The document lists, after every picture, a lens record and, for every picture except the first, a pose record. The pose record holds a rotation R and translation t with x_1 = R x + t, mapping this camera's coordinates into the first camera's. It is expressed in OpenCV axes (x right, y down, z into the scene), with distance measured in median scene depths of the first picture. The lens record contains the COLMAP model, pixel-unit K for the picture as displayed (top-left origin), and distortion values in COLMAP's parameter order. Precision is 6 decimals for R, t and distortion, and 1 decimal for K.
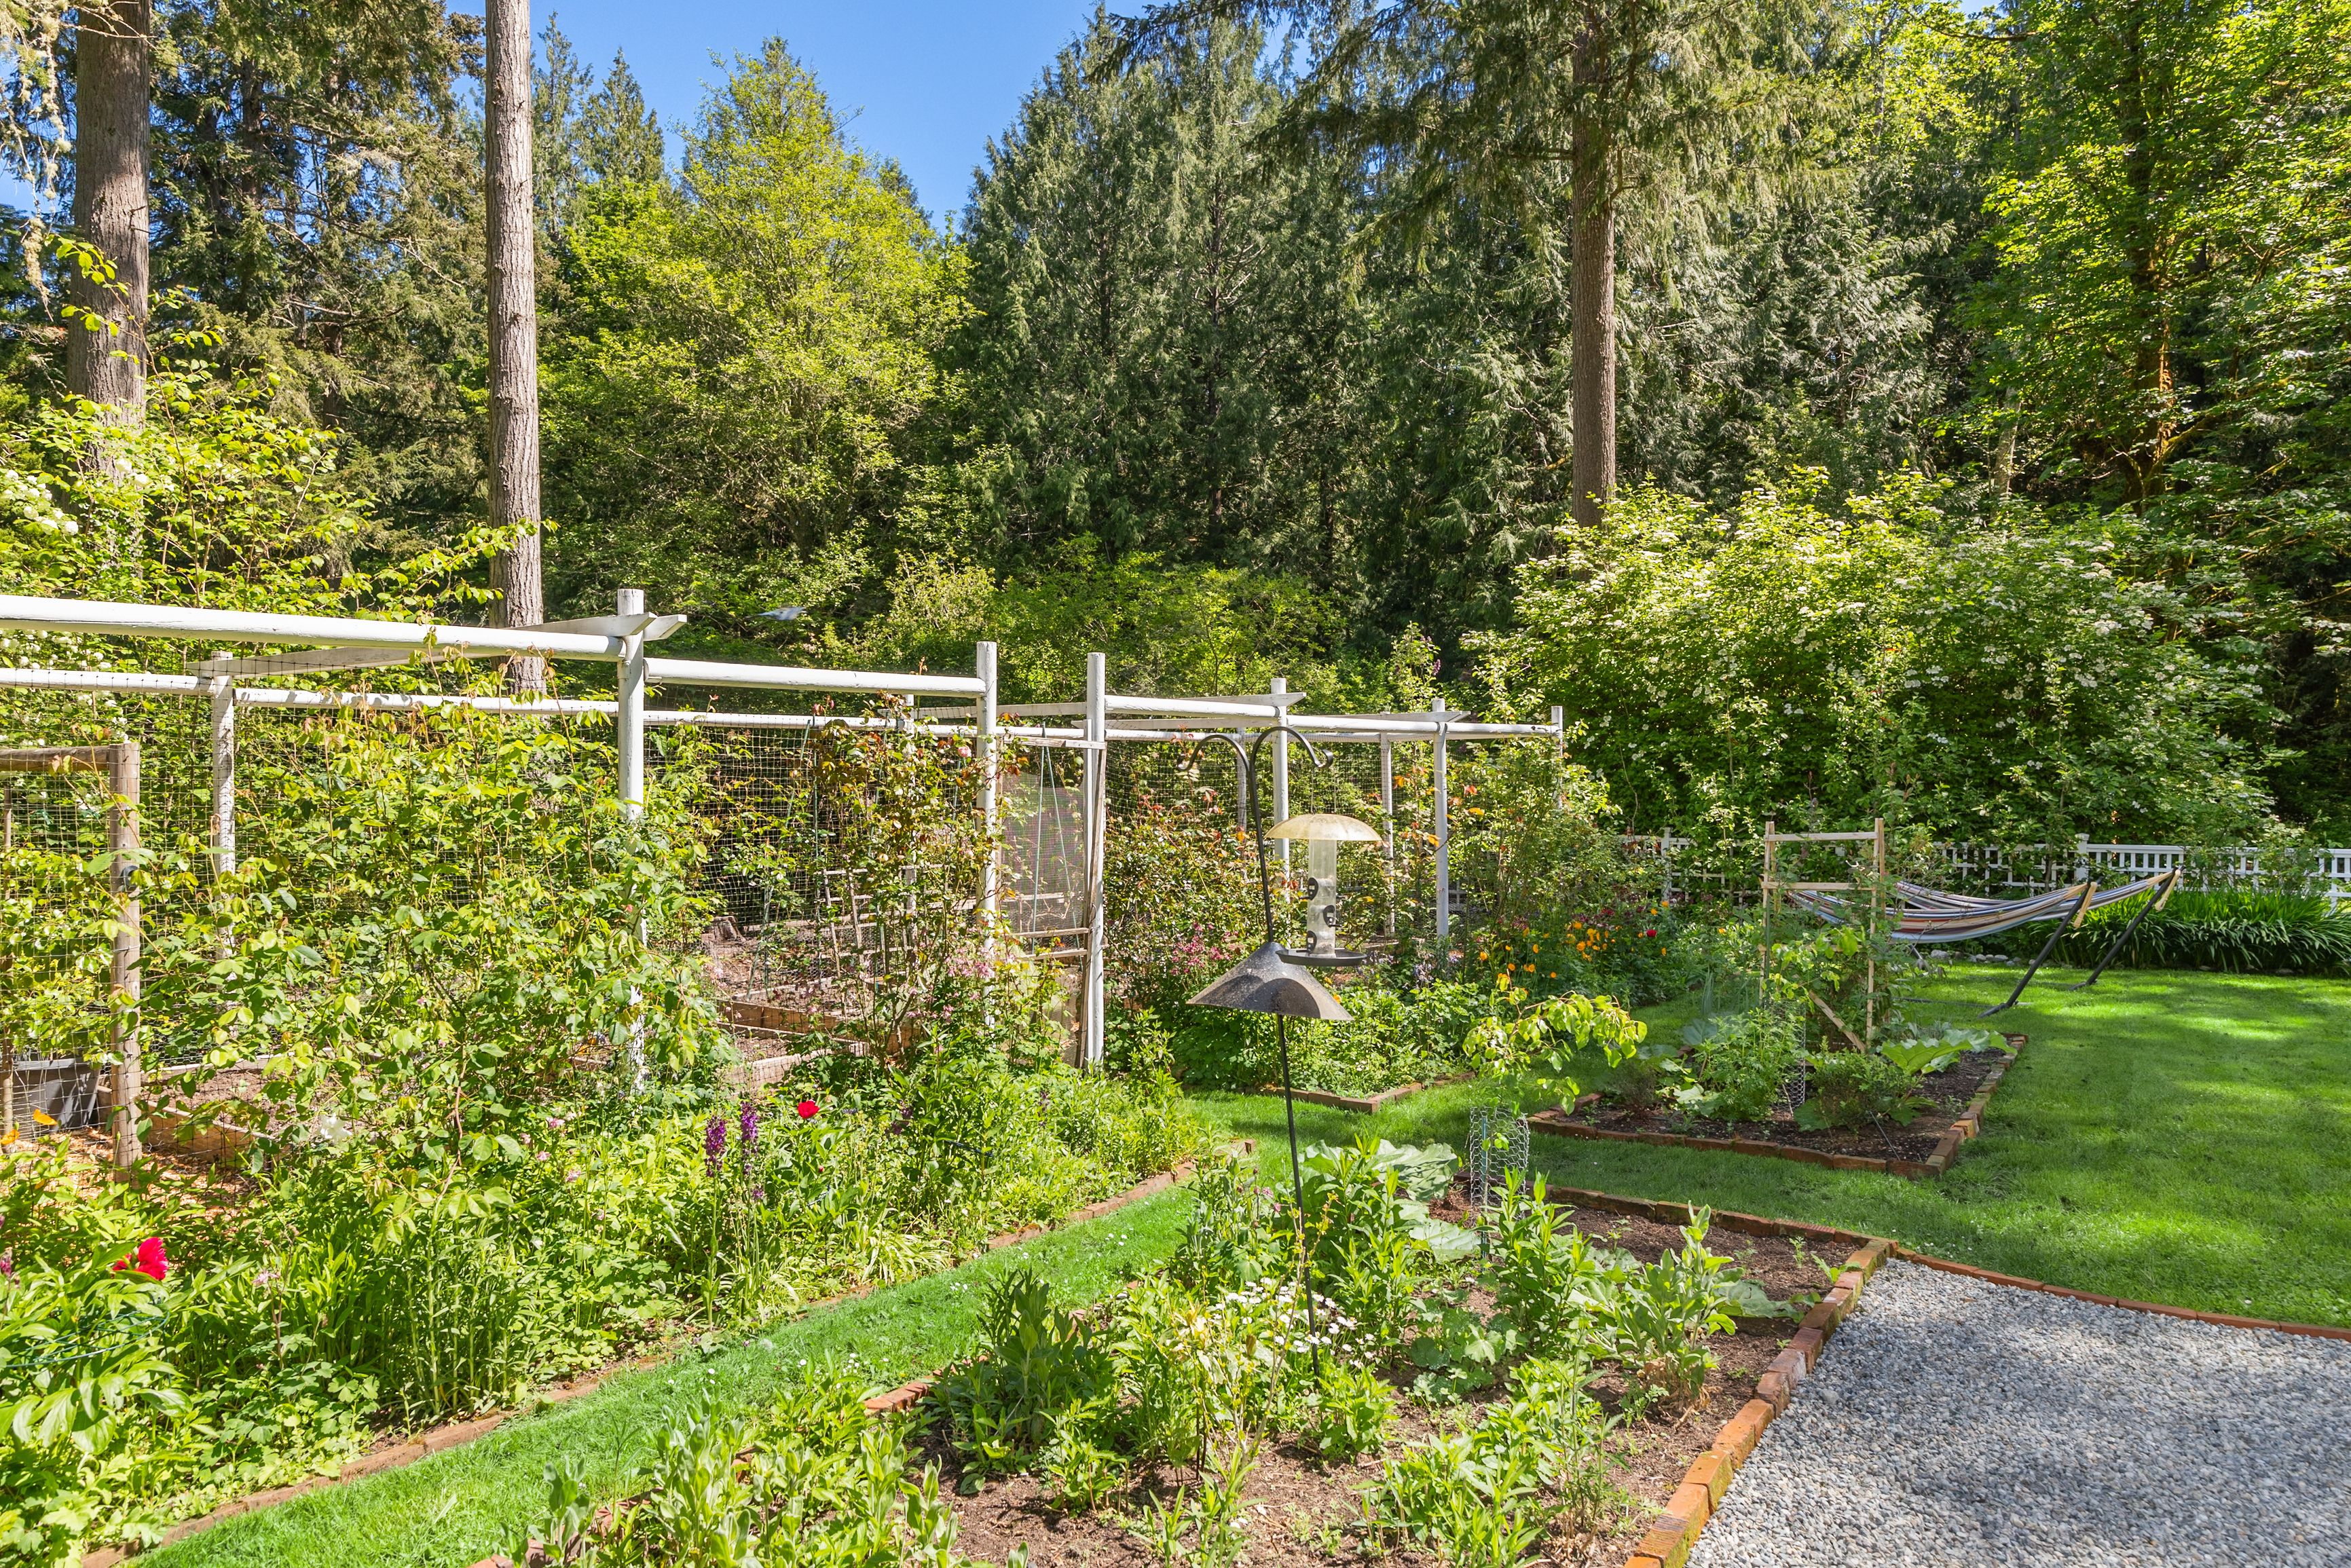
lens RADIAL K [[1448.3, 0, 1138.2], [0, 1448.3, 787.0], [0, 0, 1]] dist [0.000168, 0.001877]
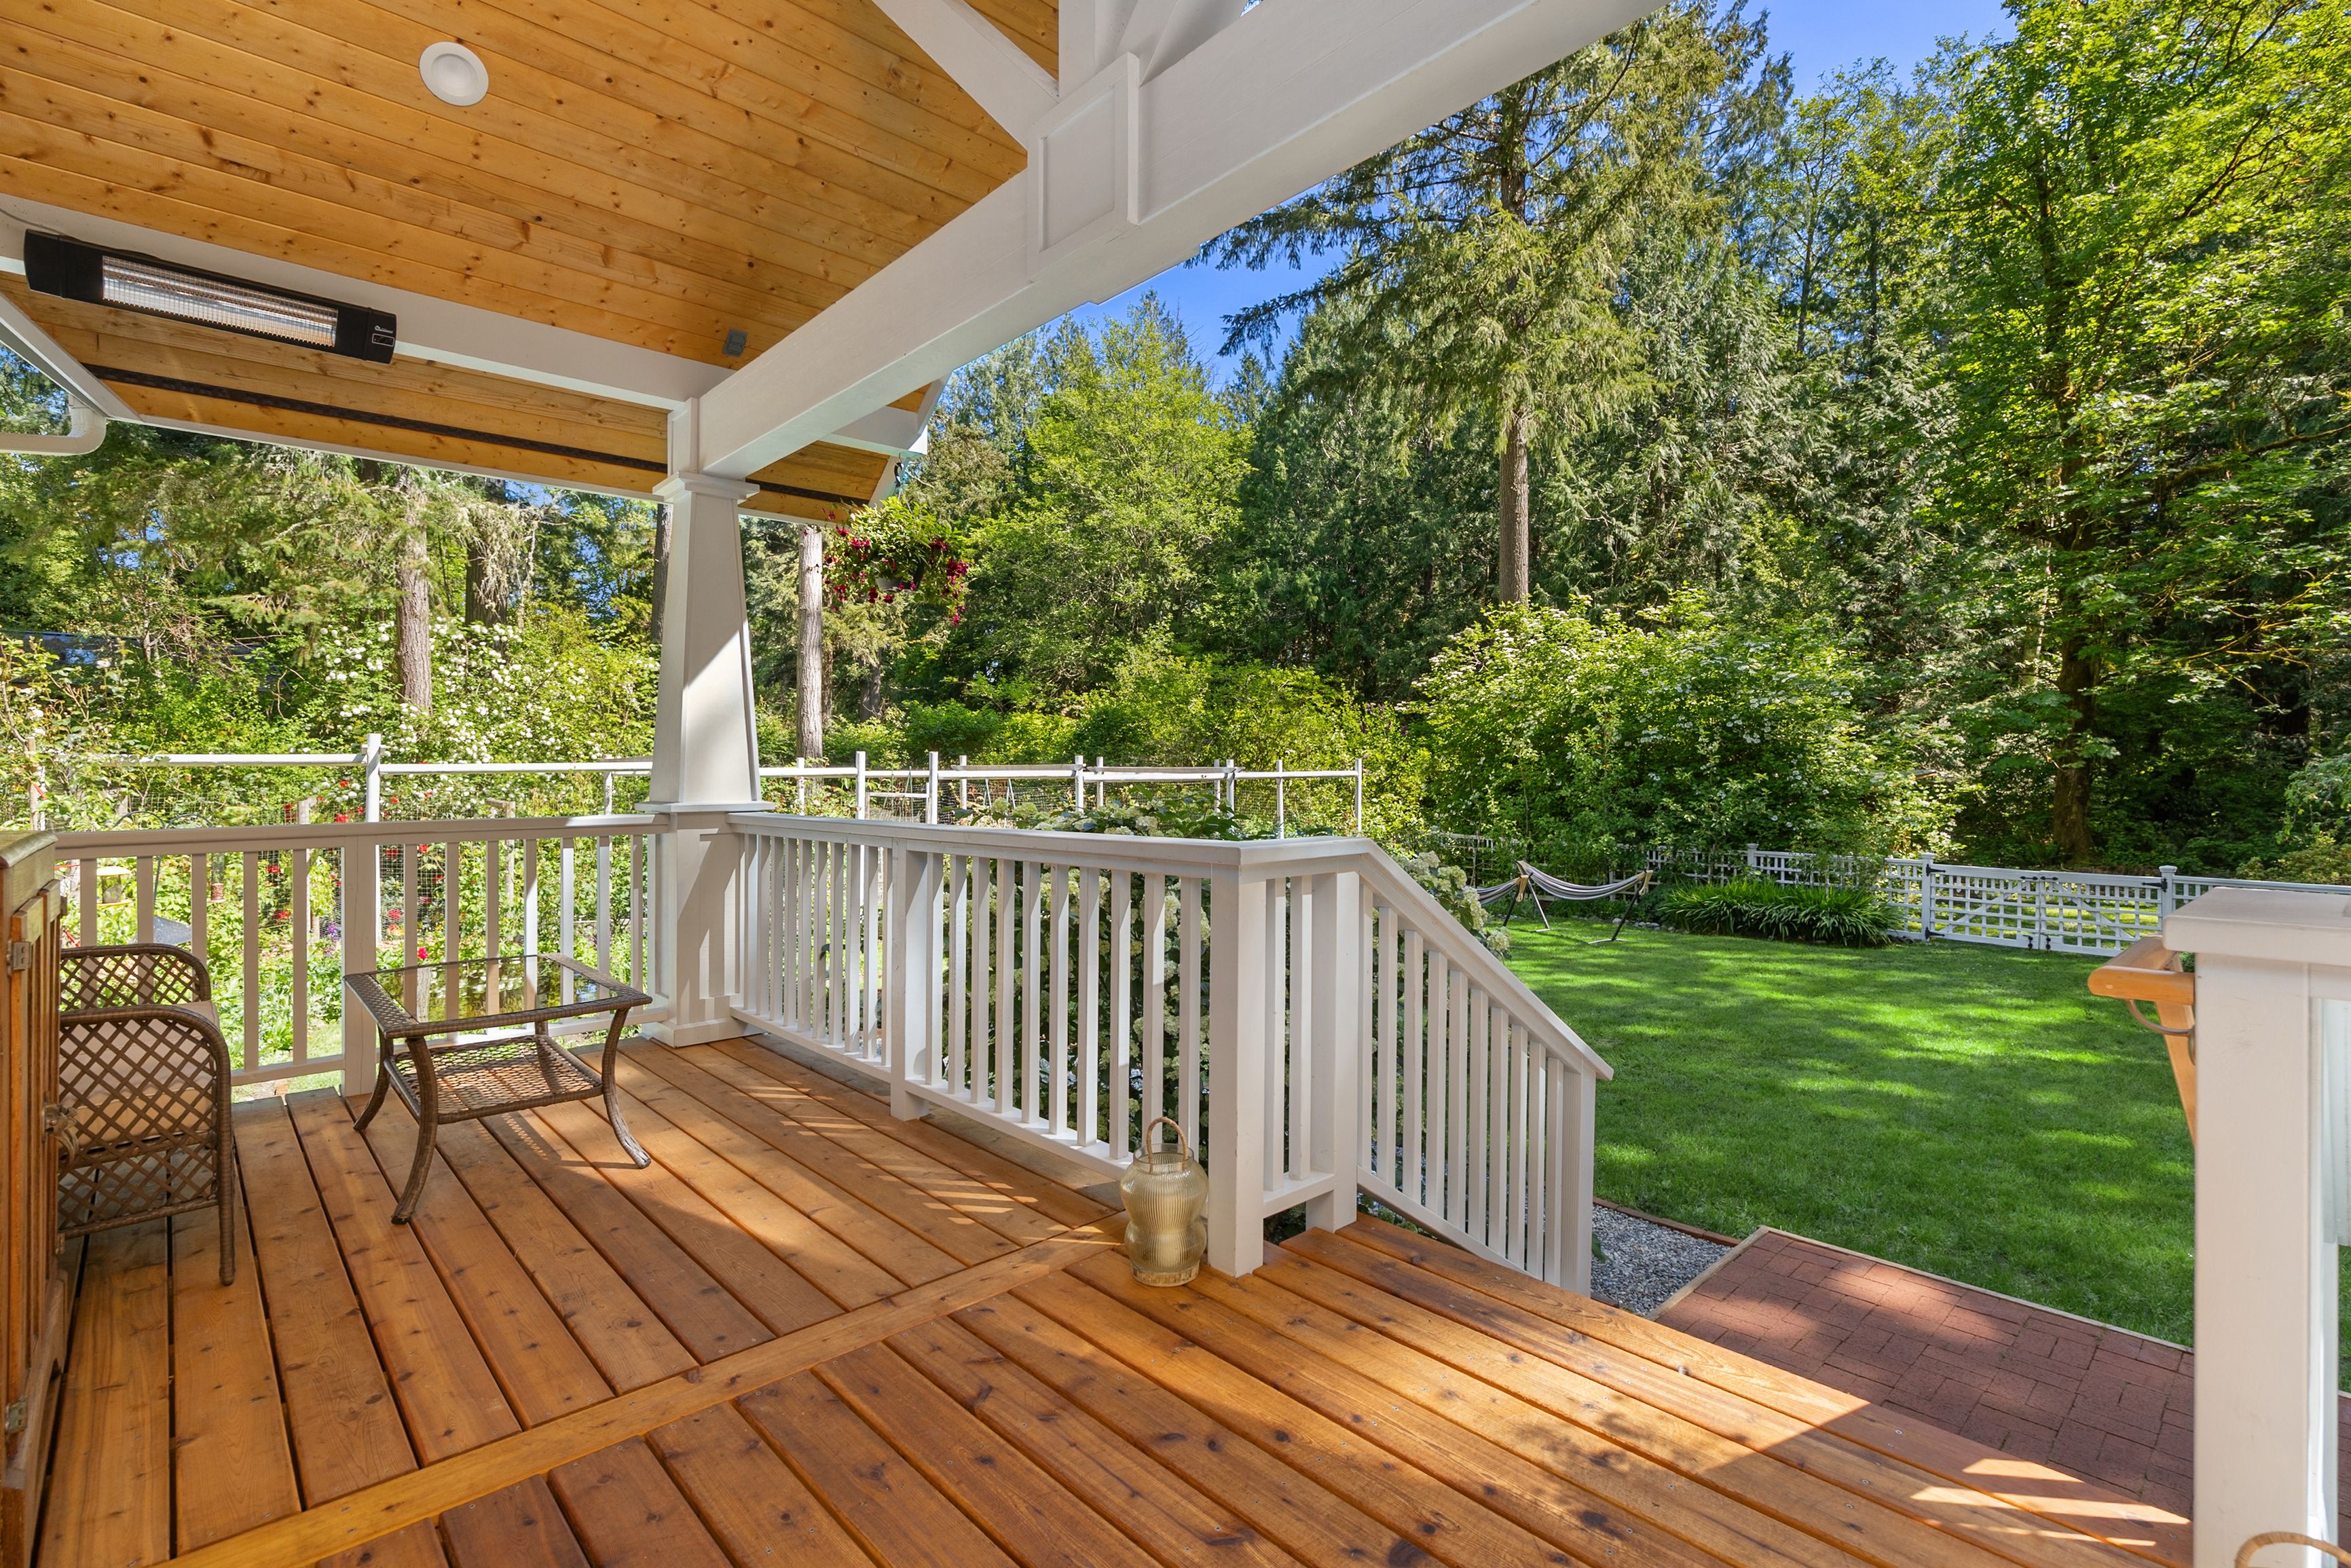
lens RADIAL K [[1094.8, 0, 1150.5], [0, 1094.8, 769.6], [0, 0, 1]] dist [0.003118, 0.000574]
pose [[0.941632, 0.005203, -0.336604, 0.180755], [-0.007892, 0.999947, -0.006621, -0.012396], [0.336552, 0.008891, 0.941623, -0.094119]]
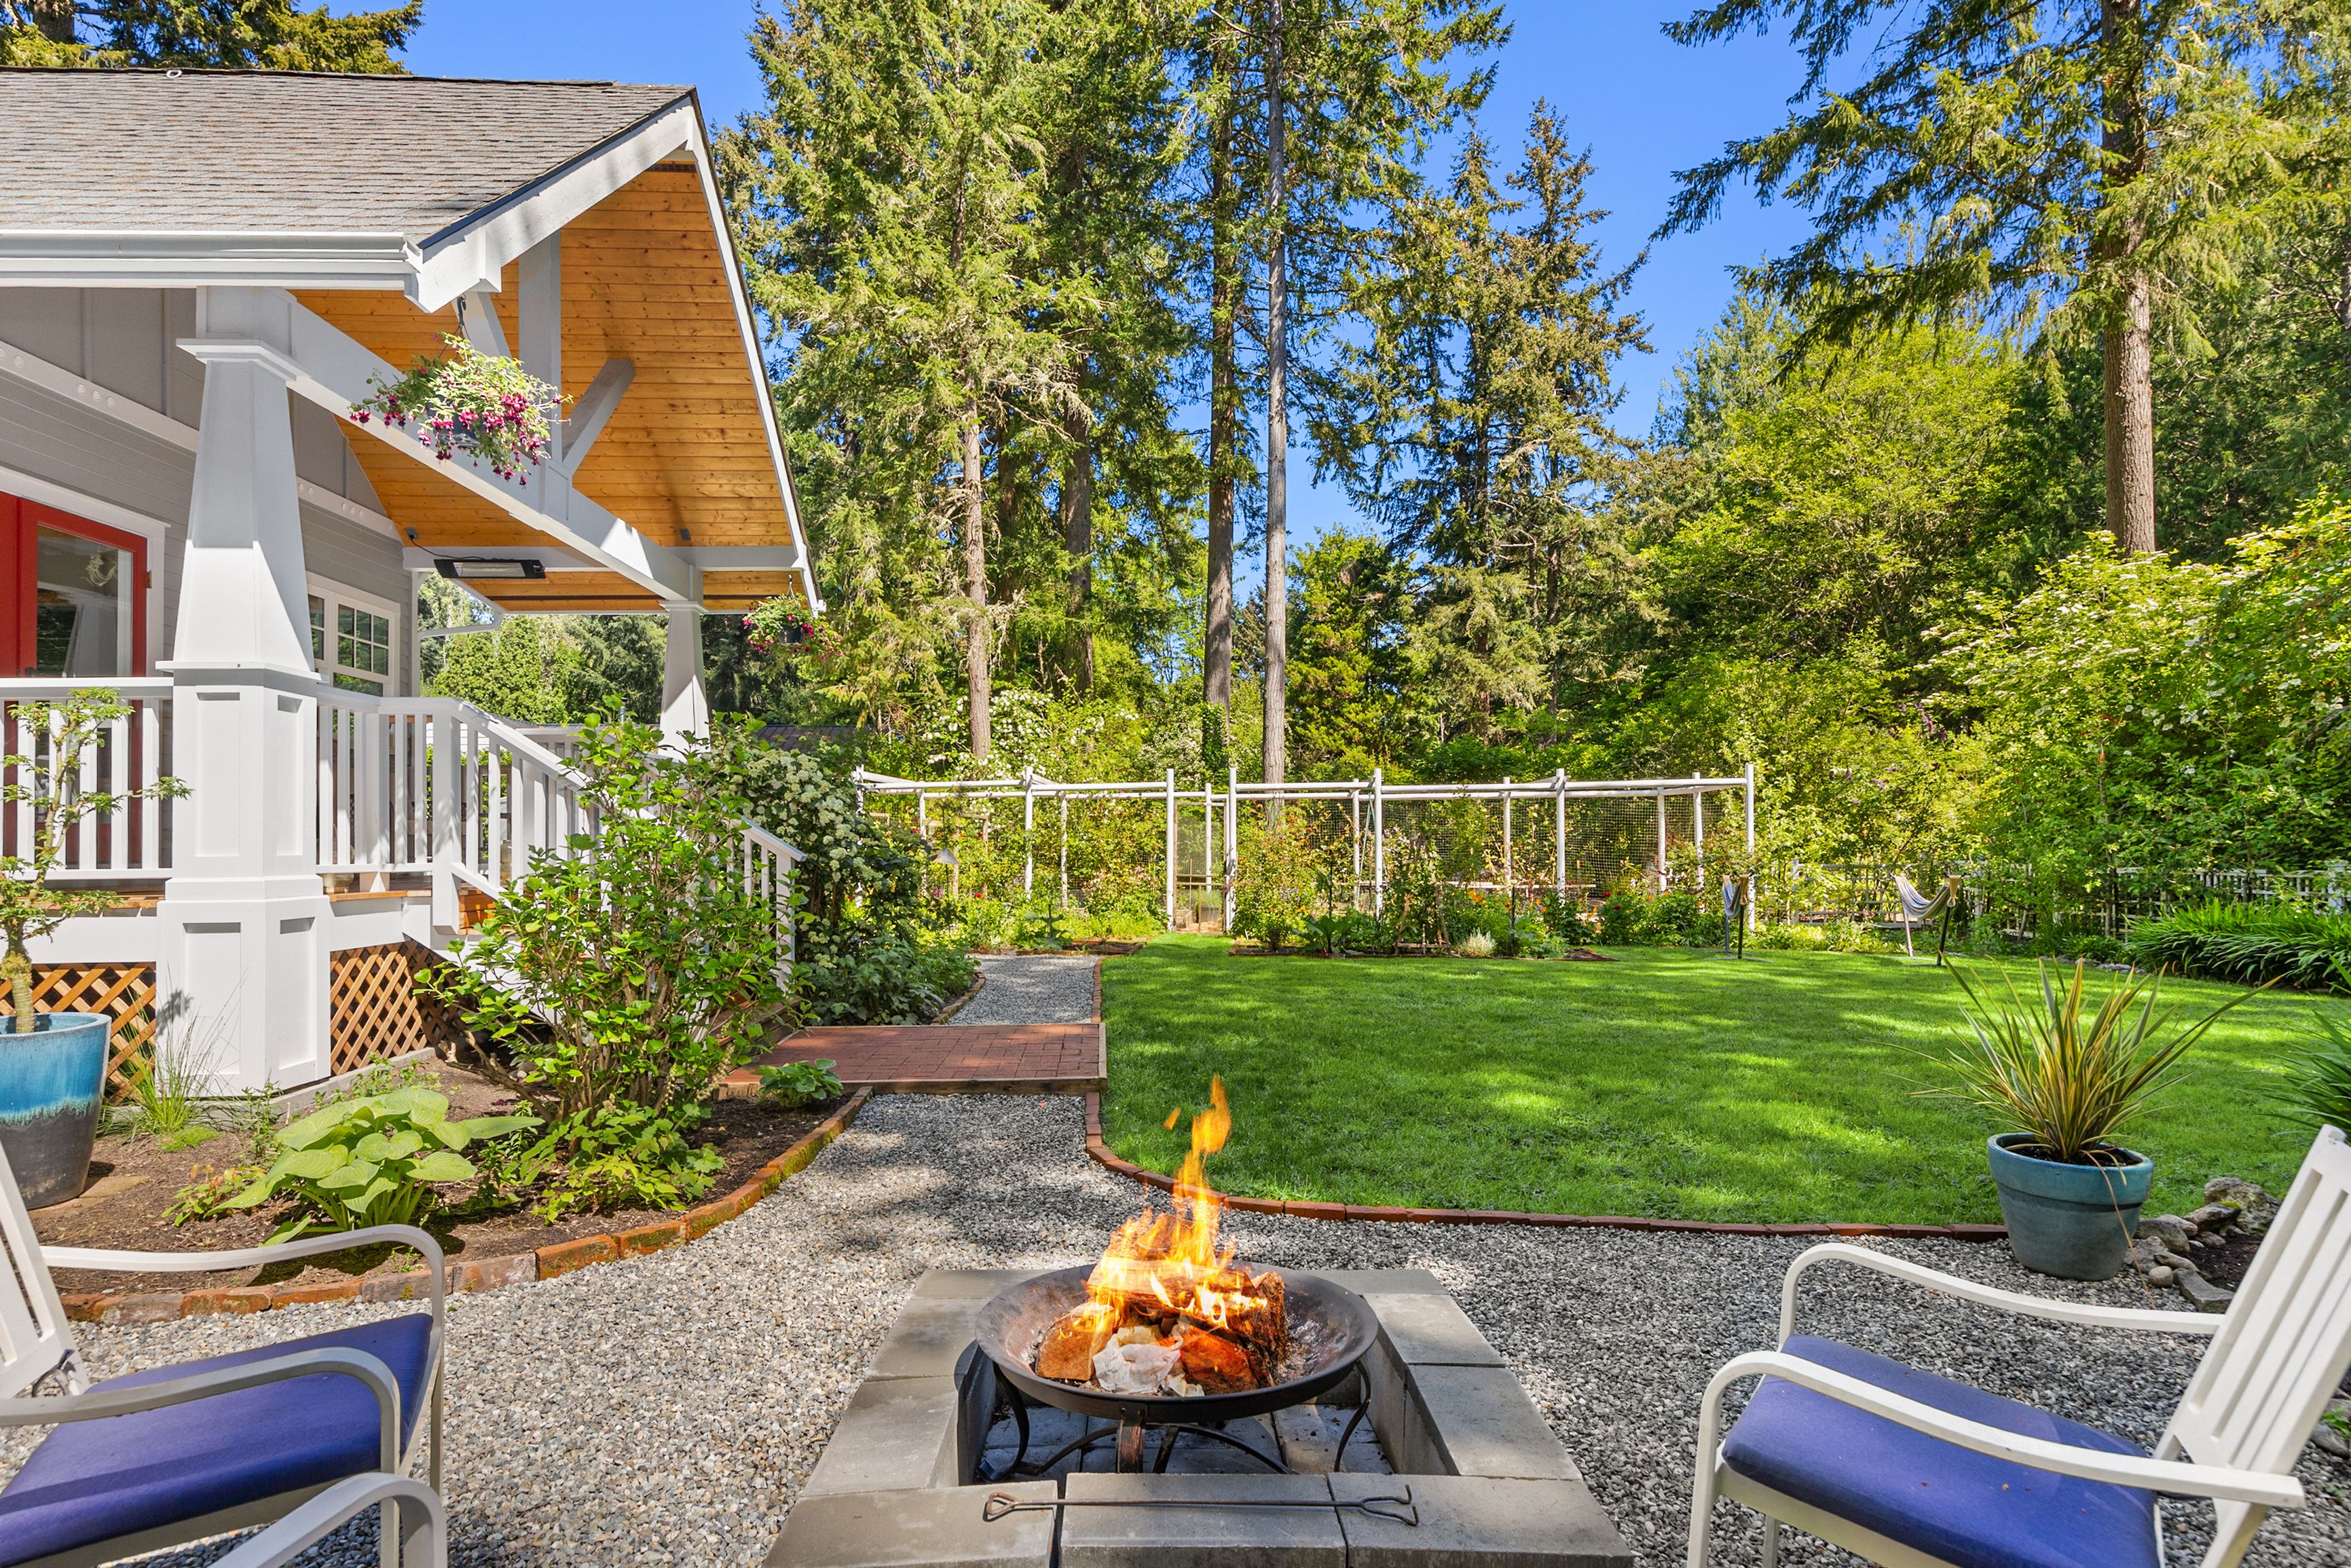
lens RADIAL K [[1216.9, 0, 1147.8], [0, 1216.9, 837.5], [0, 0, 1]] dist [-0.001970, 0.003504]
pose [[0.499931, -0.002592, -0.866061, 0.389082], [-0.005548, 0.999965, -0.006196, 0.010686], [0.866047, 0.007903, 0.499900, -0.043485]]
